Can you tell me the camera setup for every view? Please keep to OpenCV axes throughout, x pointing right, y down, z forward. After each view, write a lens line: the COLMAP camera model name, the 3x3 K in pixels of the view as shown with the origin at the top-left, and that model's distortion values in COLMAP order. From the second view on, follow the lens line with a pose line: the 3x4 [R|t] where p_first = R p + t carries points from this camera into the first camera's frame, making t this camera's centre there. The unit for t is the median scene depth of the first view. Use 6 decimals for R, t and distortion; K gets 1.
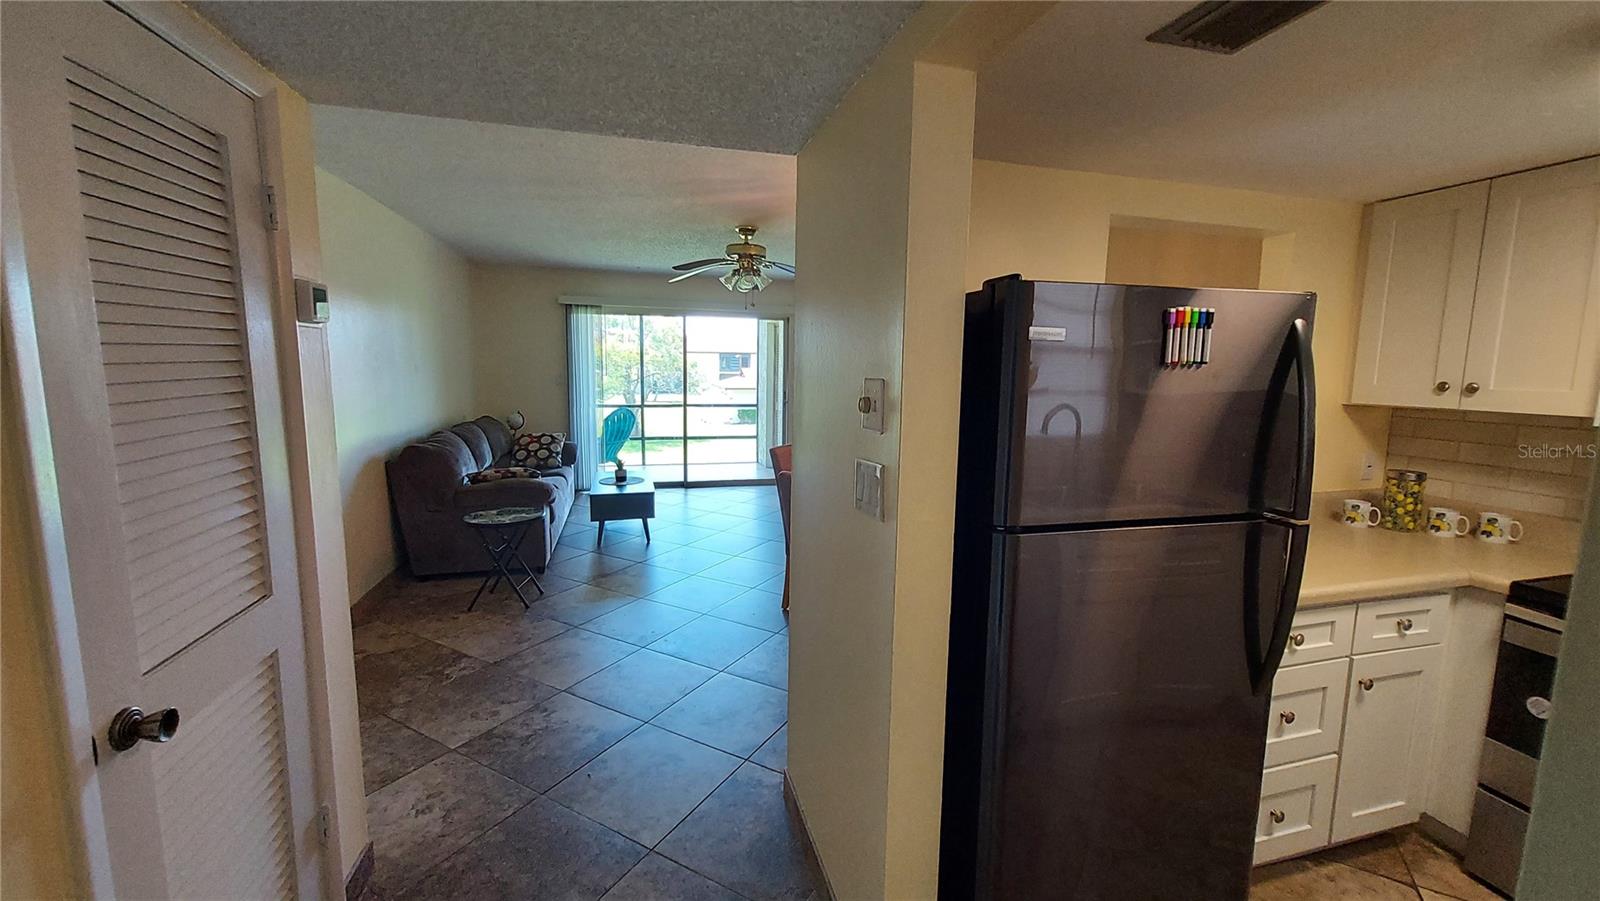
lens RADIAL K [[631.2, 0, 822.0], [0, 631.2, 442.7], [0, 0, 1]] dist [0.001585, -0.000555]
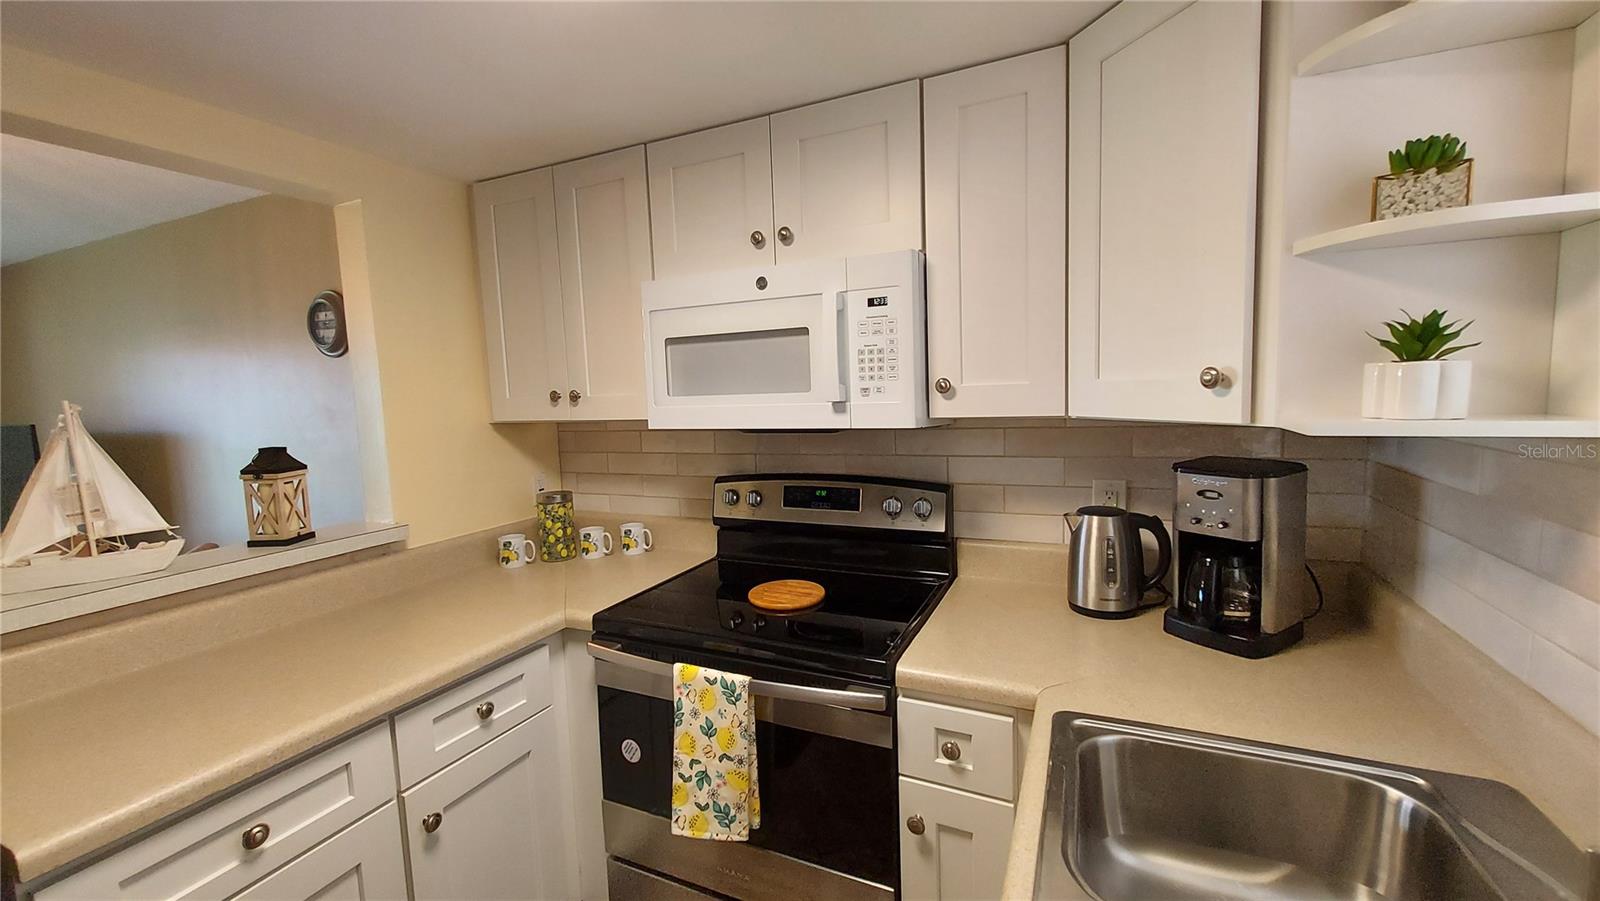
lens RADIAL K [[631.2, 0, 797.7], [0, 631.2, 446.6], [0, 0, 1]] dist [0.001585, -0.000555]
pose [[0.651372, -0.105771, 0.751350, 0.256820], [0.137401, 0.990308, 0.020292, 0.005195], [-0.746214, 0.090019, 0.659591, 0.081088]]
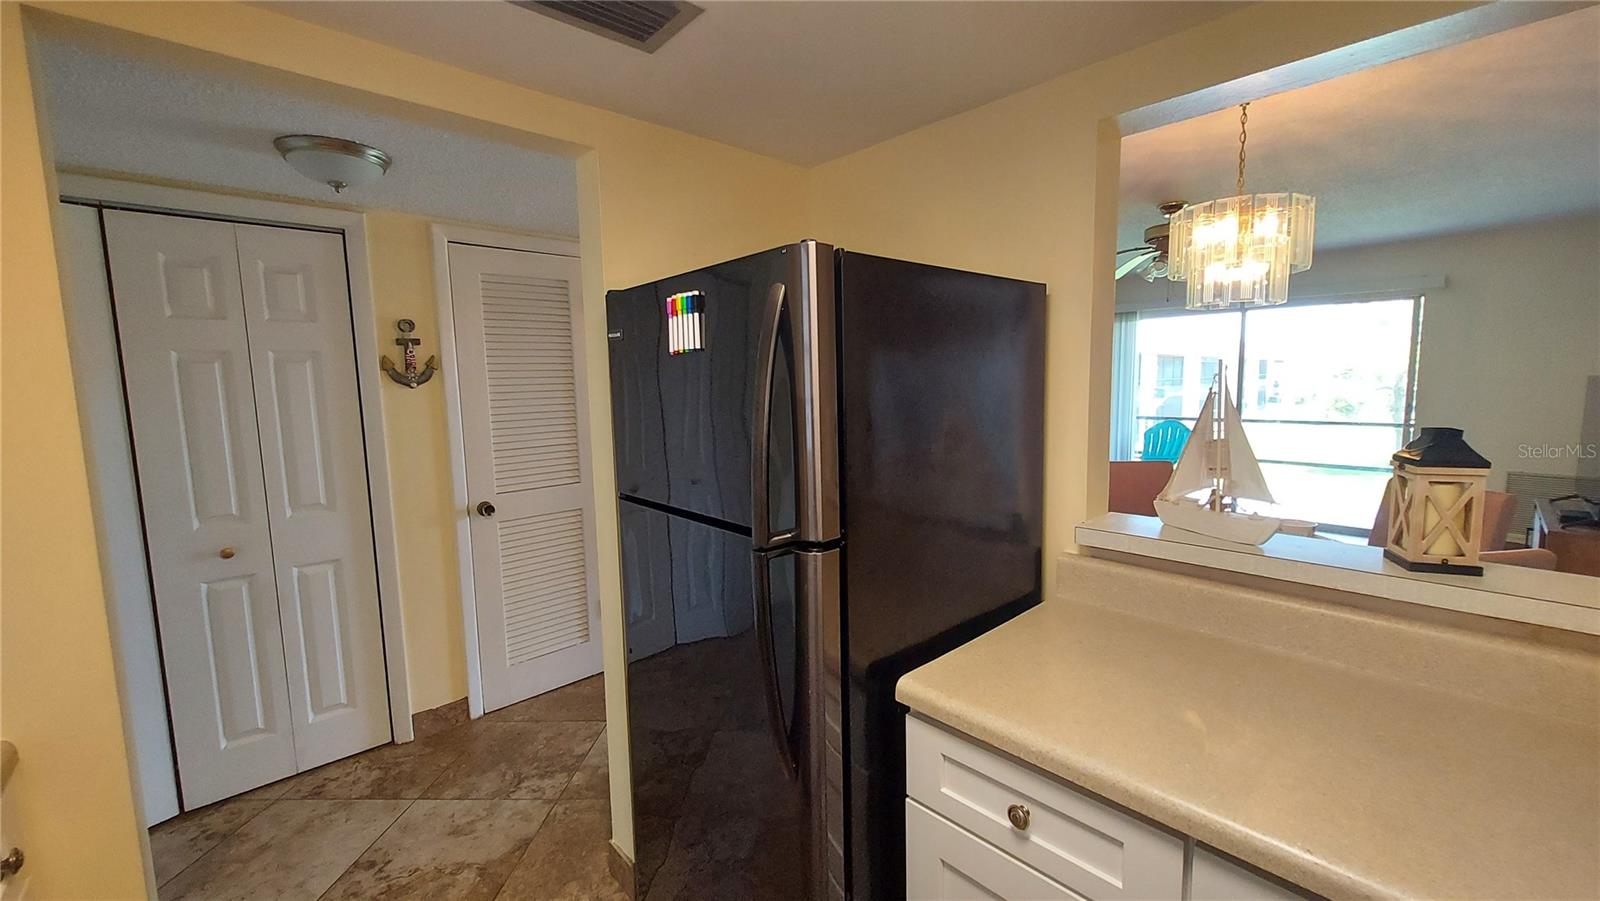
lens RADIAL K [[631.2, 0, 809.9], [0, 631.2, 446.6], [0, 0, 1]] dist [0.001585, -0.000555]
pose [[0.448296, 0.067819, -0.891309, 0.434881], [-0.083506, 0.995935, 0.033780, -0.008272], [0.889976, 0.059286, 0.452136, 0.211362]]
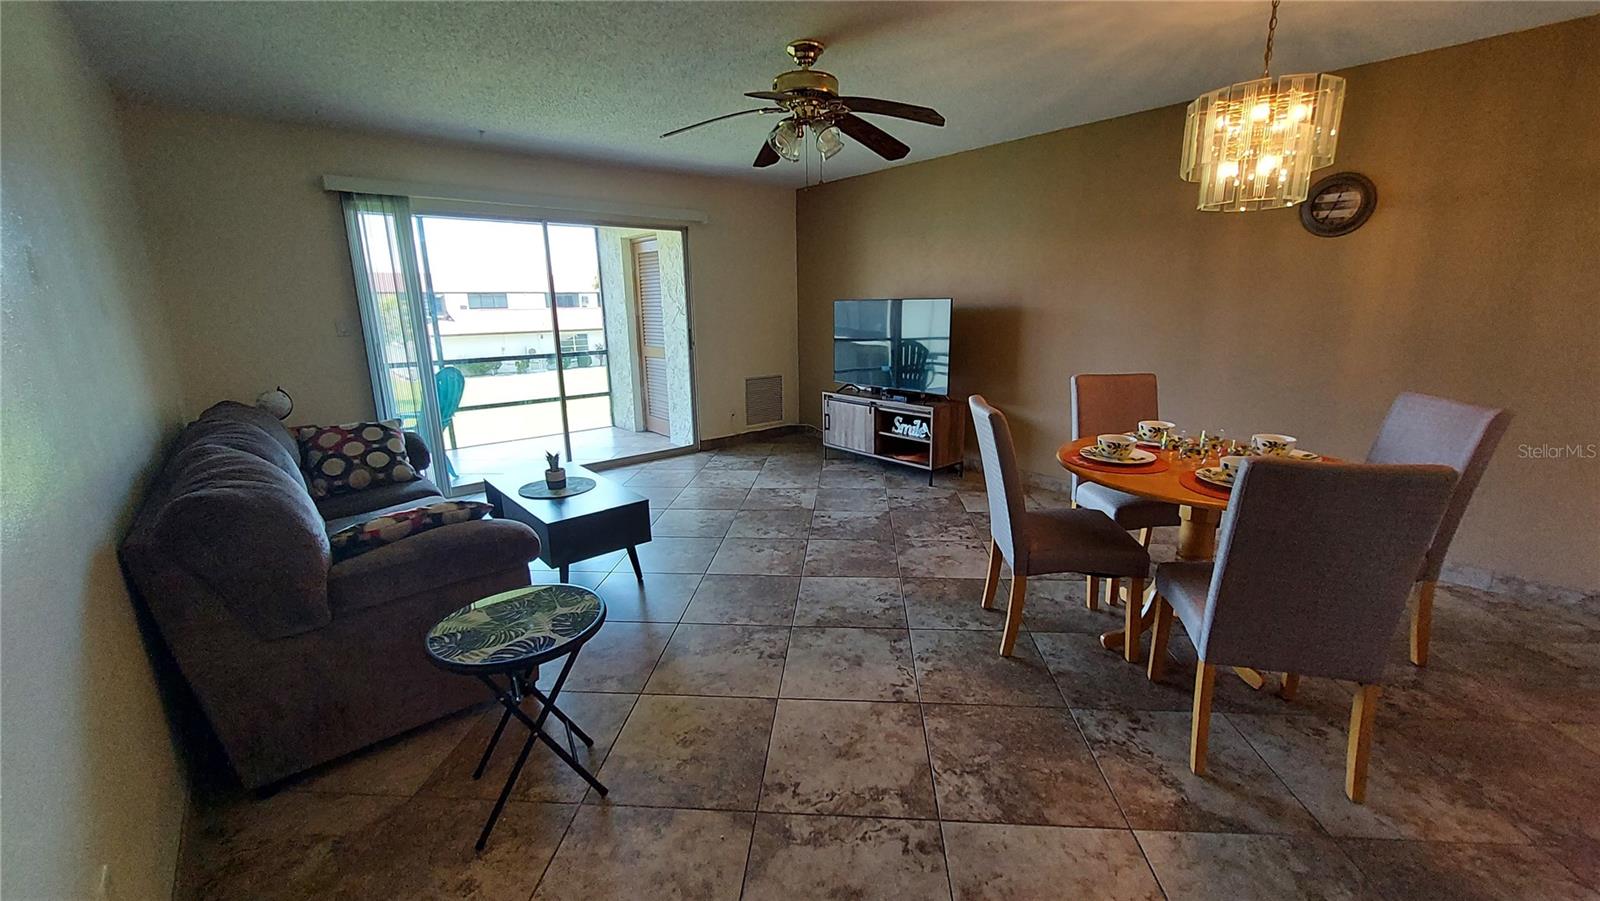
lens RADIAL K [[631.2, 0, 808.4], [0, 631.2, 446.5], [0, 0, 1]] dist [0.001585, -0.000555]
pose [[0.912421, -0.124892, 0.389731, -0.397175], [0.083174, 0.989013, 0.122213, -0.039386], [-0.400712, -0.079094, 0.912784, 0.429184]]
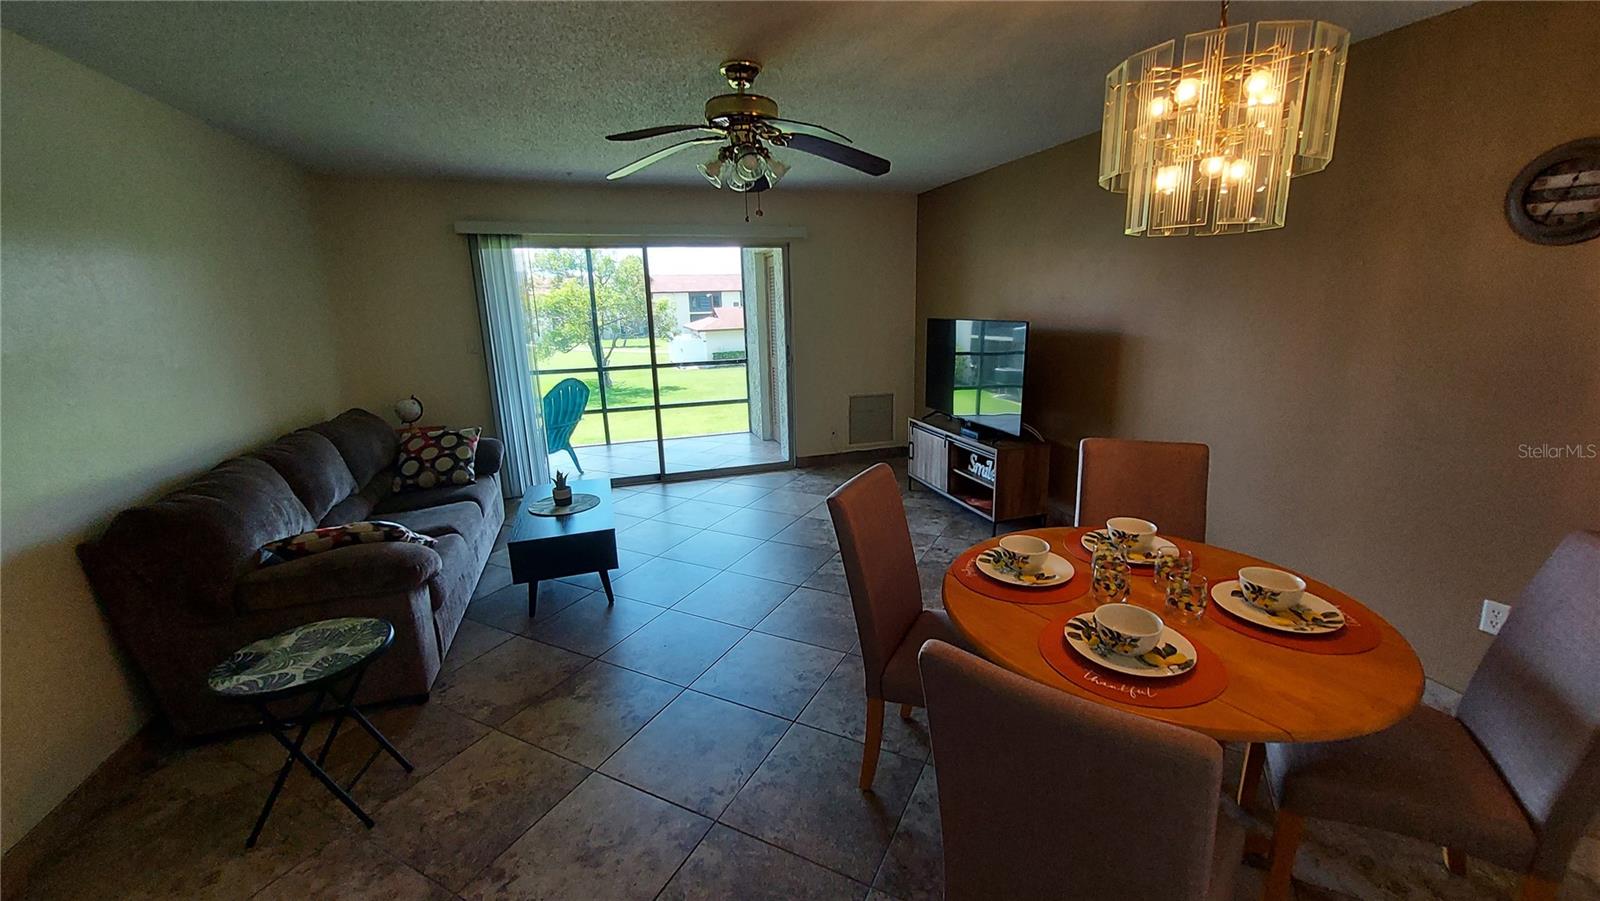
lens RADIAL K [[631.2, 0, 809.8], [0, 631.2, 443.4], [0, 0, 1]] dist [0.001585, -0.000555]
pose [[0.998704, -0.048604, 0.015089, -0.084757], [0.046808, 0.993629, 0.102525, -0.069528], [-0.019976, -0.101686, 0.994616, 0.425768]]
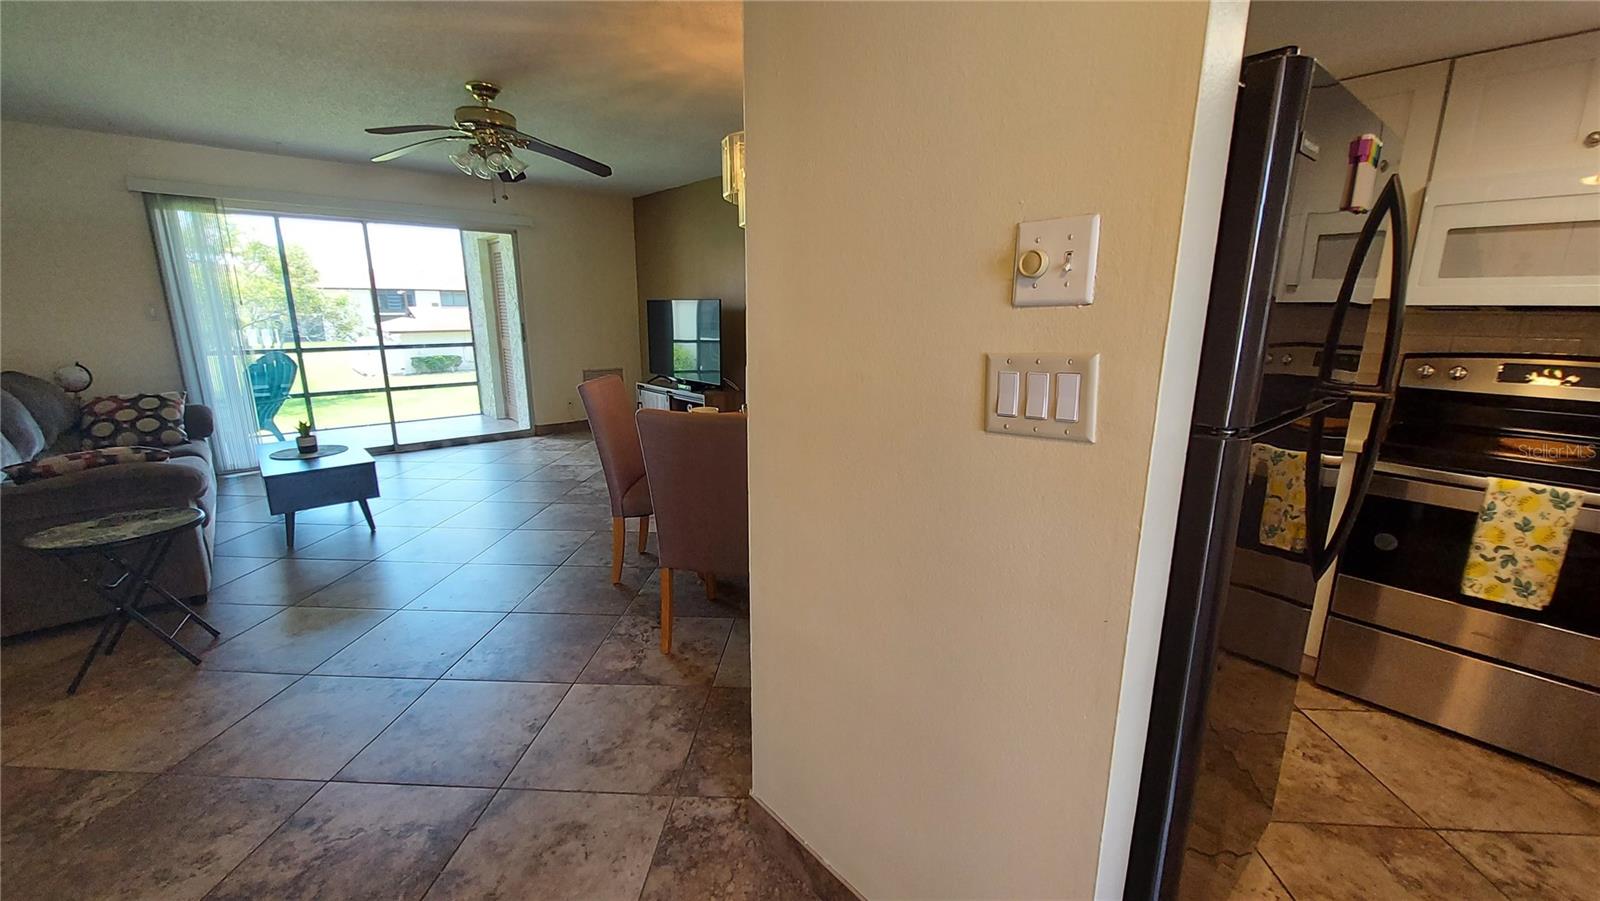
lens RADIAL K [[631.2, 0, 815.6], [0, 631.2, 446.5], [0, 0, 1]] dist [0.001585, -0.000555]
pose [[0.901800, -0.107845, 0.418481, -0.124571], [0.064641, 0.991129, 0.116122, 0.010883], [-0.427292, -0.077667, 0.900771, 0.152983]]
